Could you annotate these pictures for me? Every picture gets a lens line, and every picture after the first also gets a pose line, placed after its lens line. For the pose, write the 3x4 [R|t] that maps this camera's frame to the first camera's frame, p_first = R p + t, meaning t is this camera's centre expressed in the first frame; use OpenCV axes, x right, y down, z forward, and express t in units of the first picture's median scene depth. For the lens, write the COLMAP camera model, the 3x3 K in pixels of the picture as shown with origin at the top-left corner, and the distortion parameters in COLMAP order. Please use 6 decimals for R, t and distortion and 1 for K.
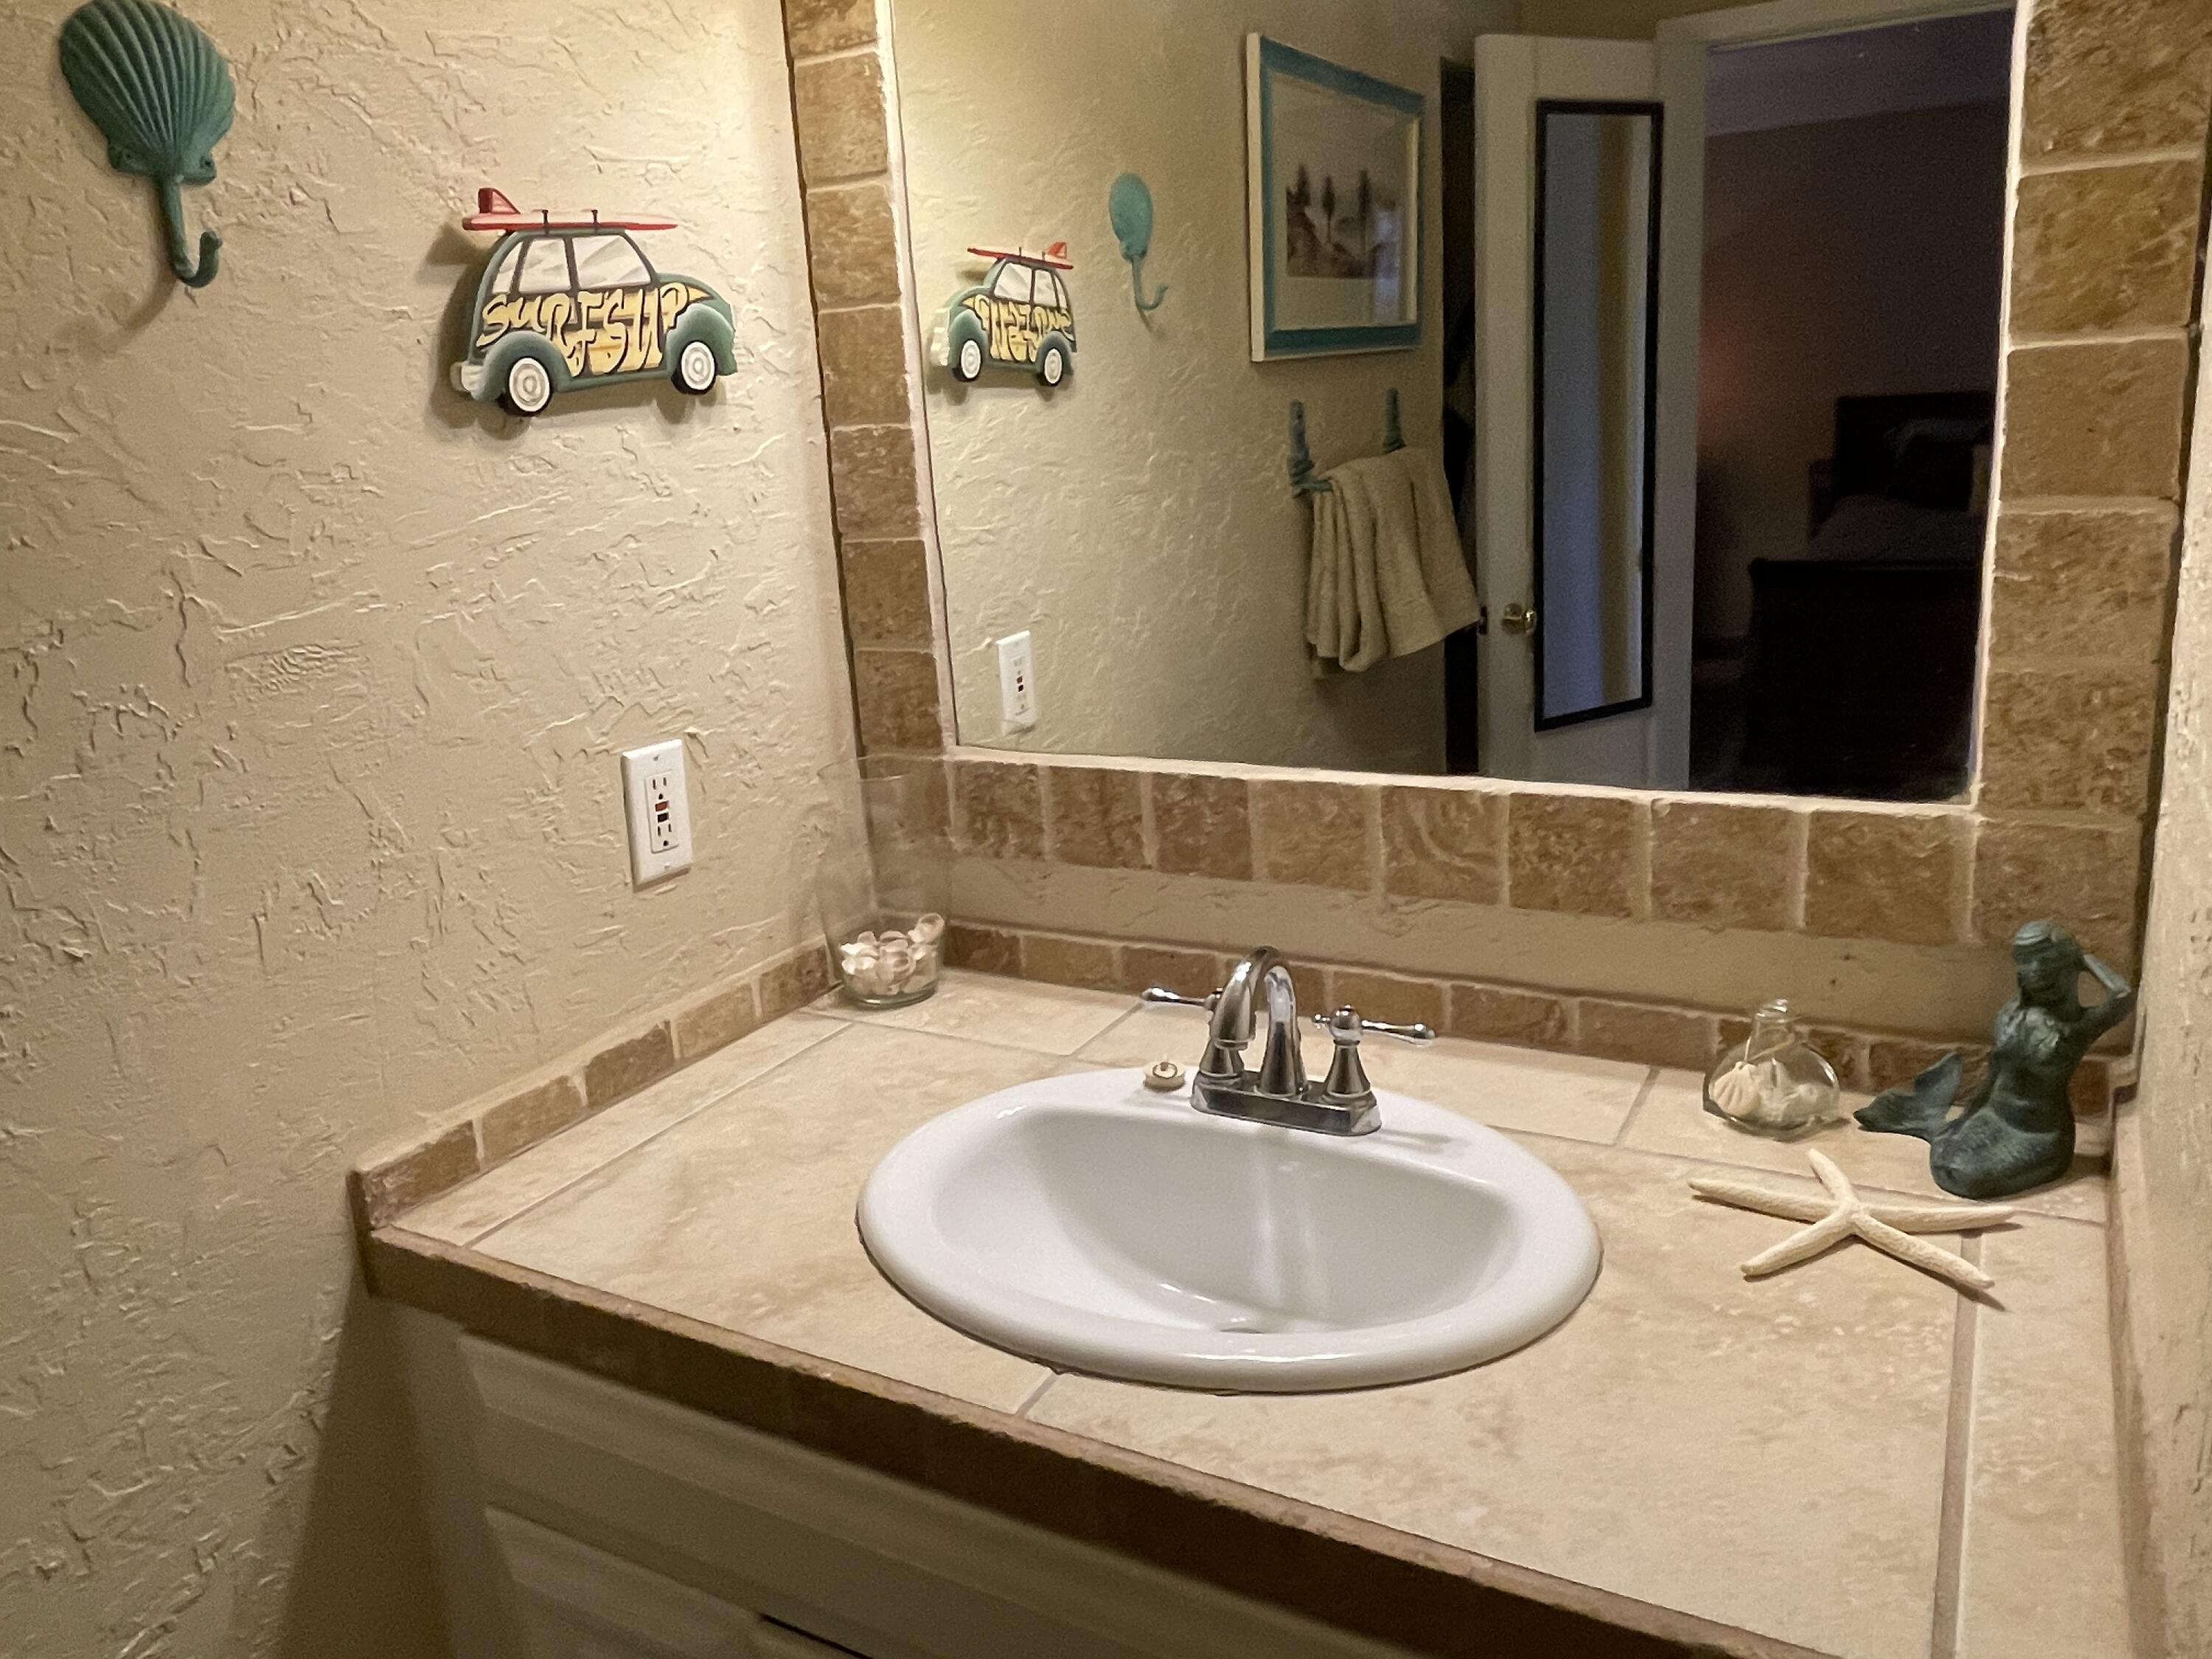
lens RADIAL K [[1602.6, 0, 1061.7], [0, 1602.6, 805.8], [0, 0, 1]] dist [0.025836, -0.059169]
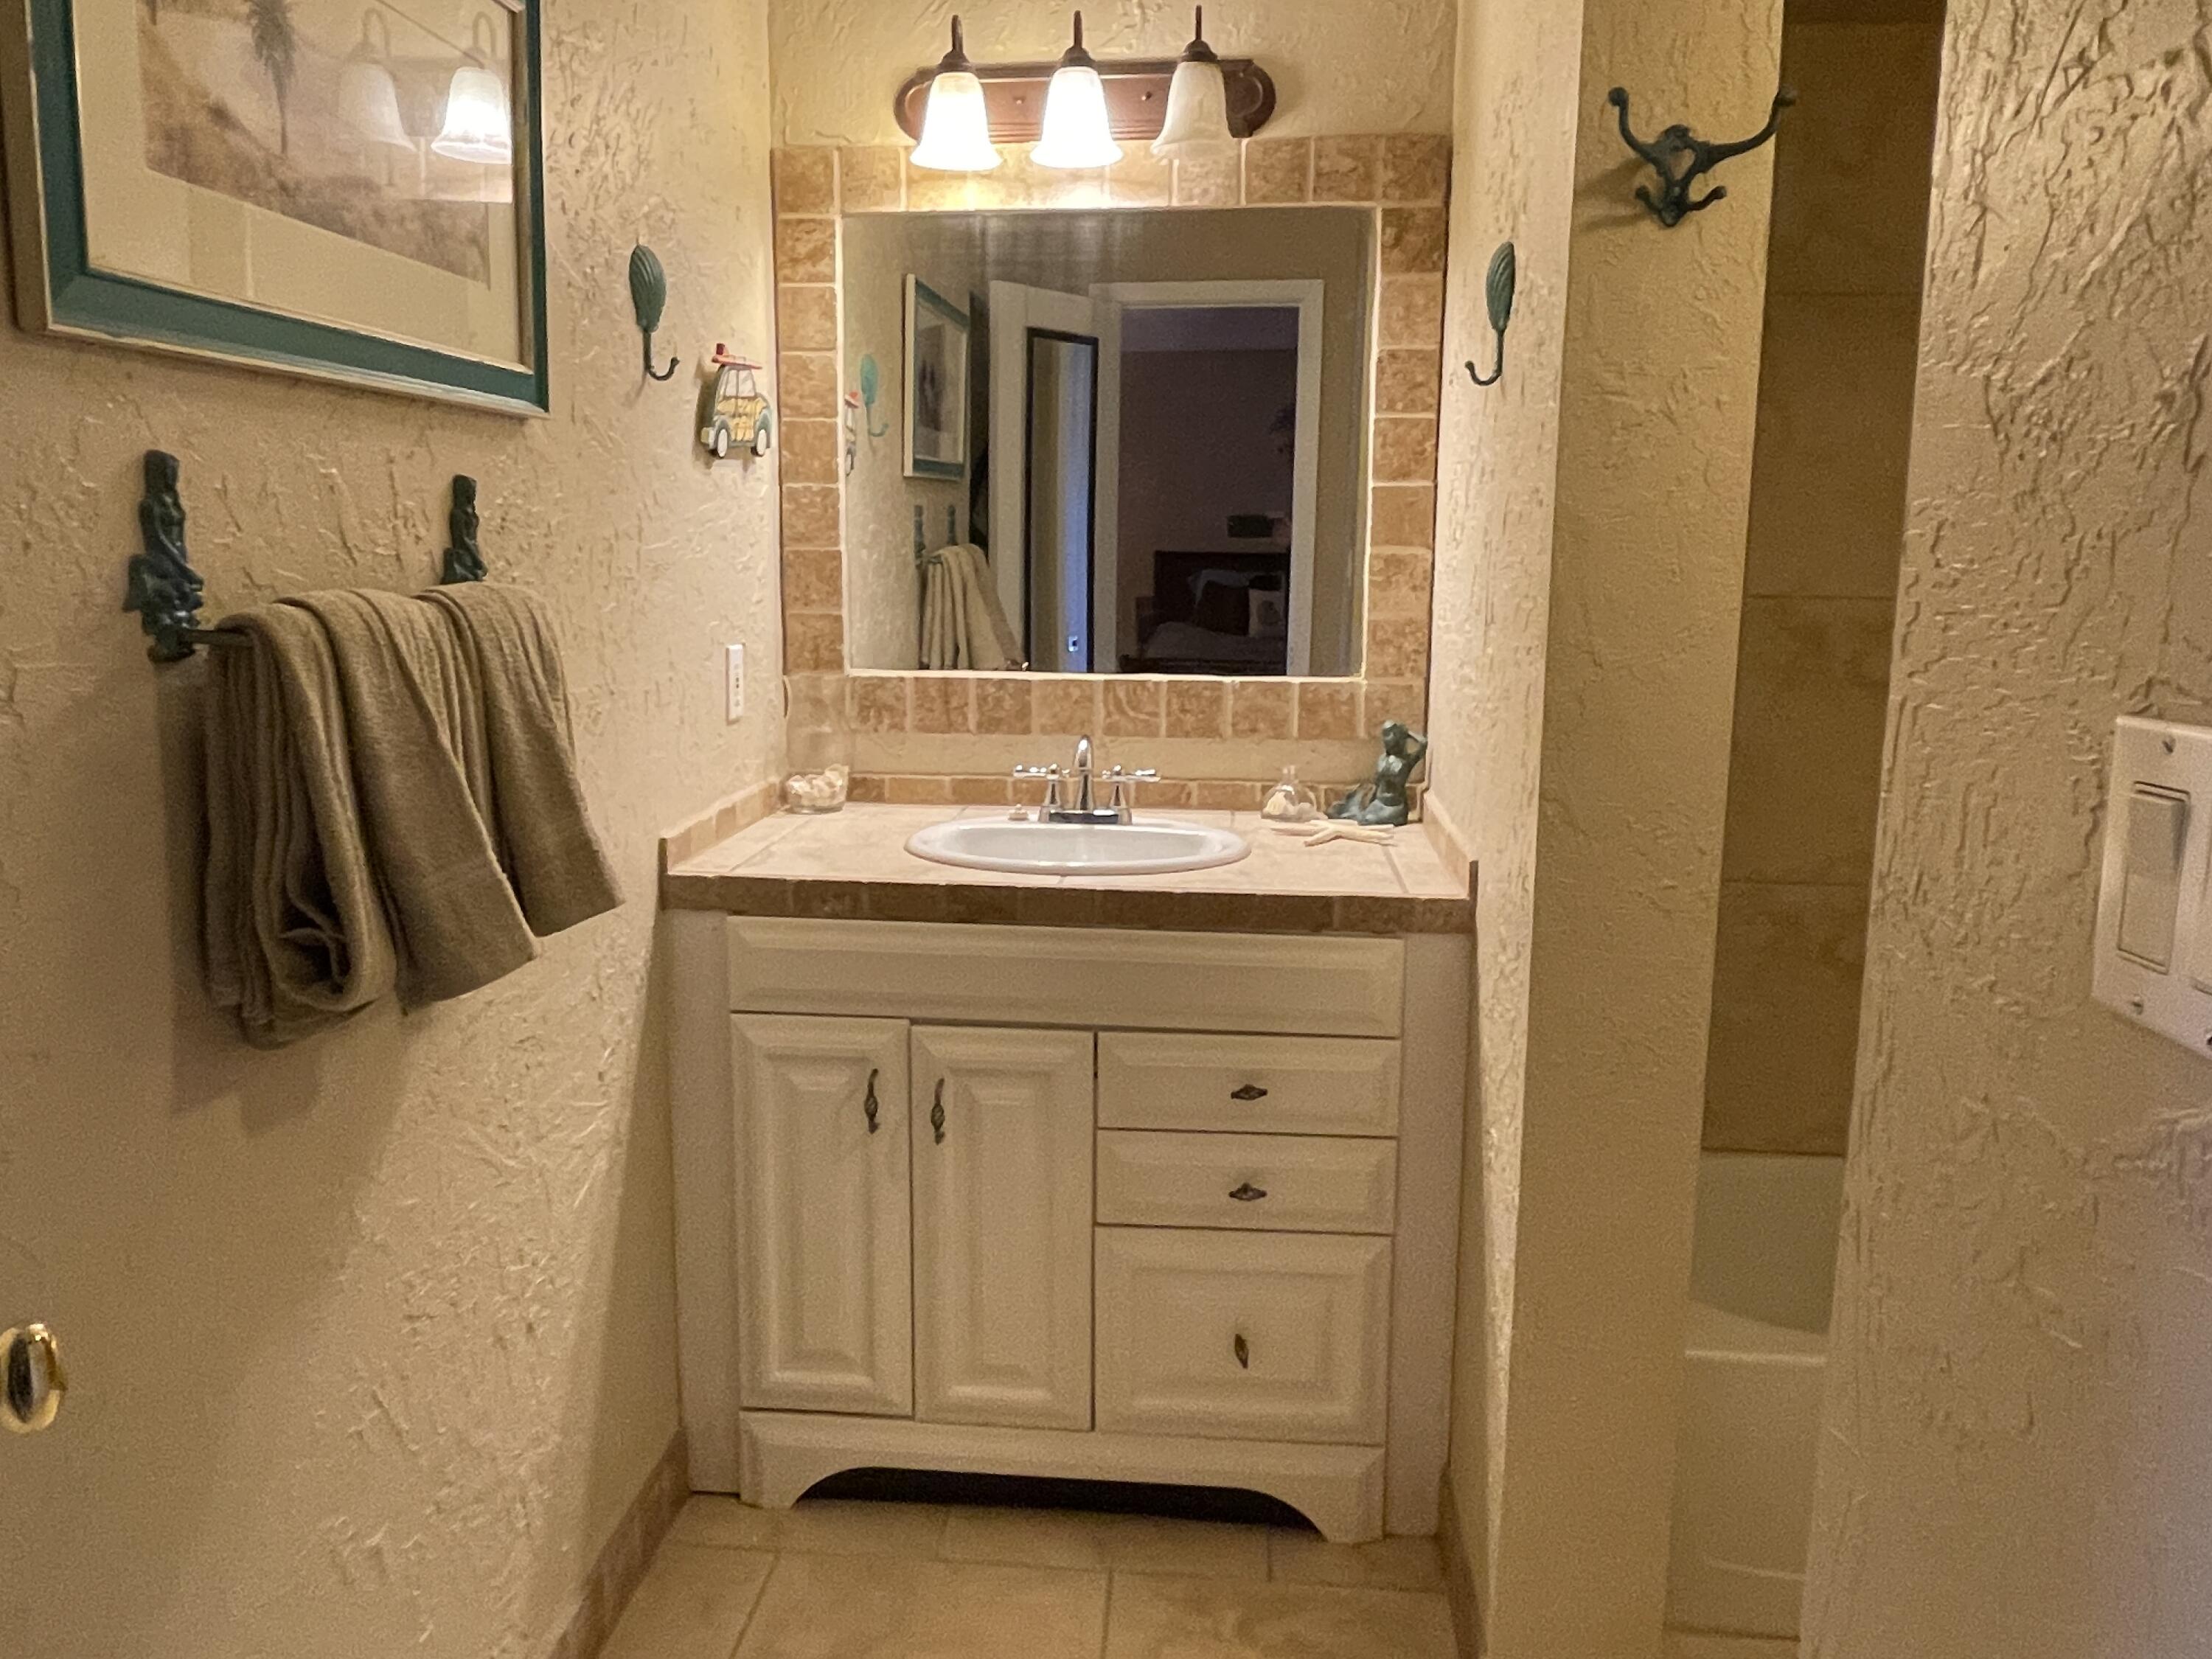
lens RADIAL K [[1602.6, 0, 1061.7], [0, 1602.6, 805.8], [0, 0, 1]] dist [0.025836, -0.059169]
pose [[0.909639, 0.003128, 0.415389, -0.665783], [0.033959, 0.996065, -0.081866, 0.300590], [-0.414010, 0.088575, 0.905953, -0.765282]]
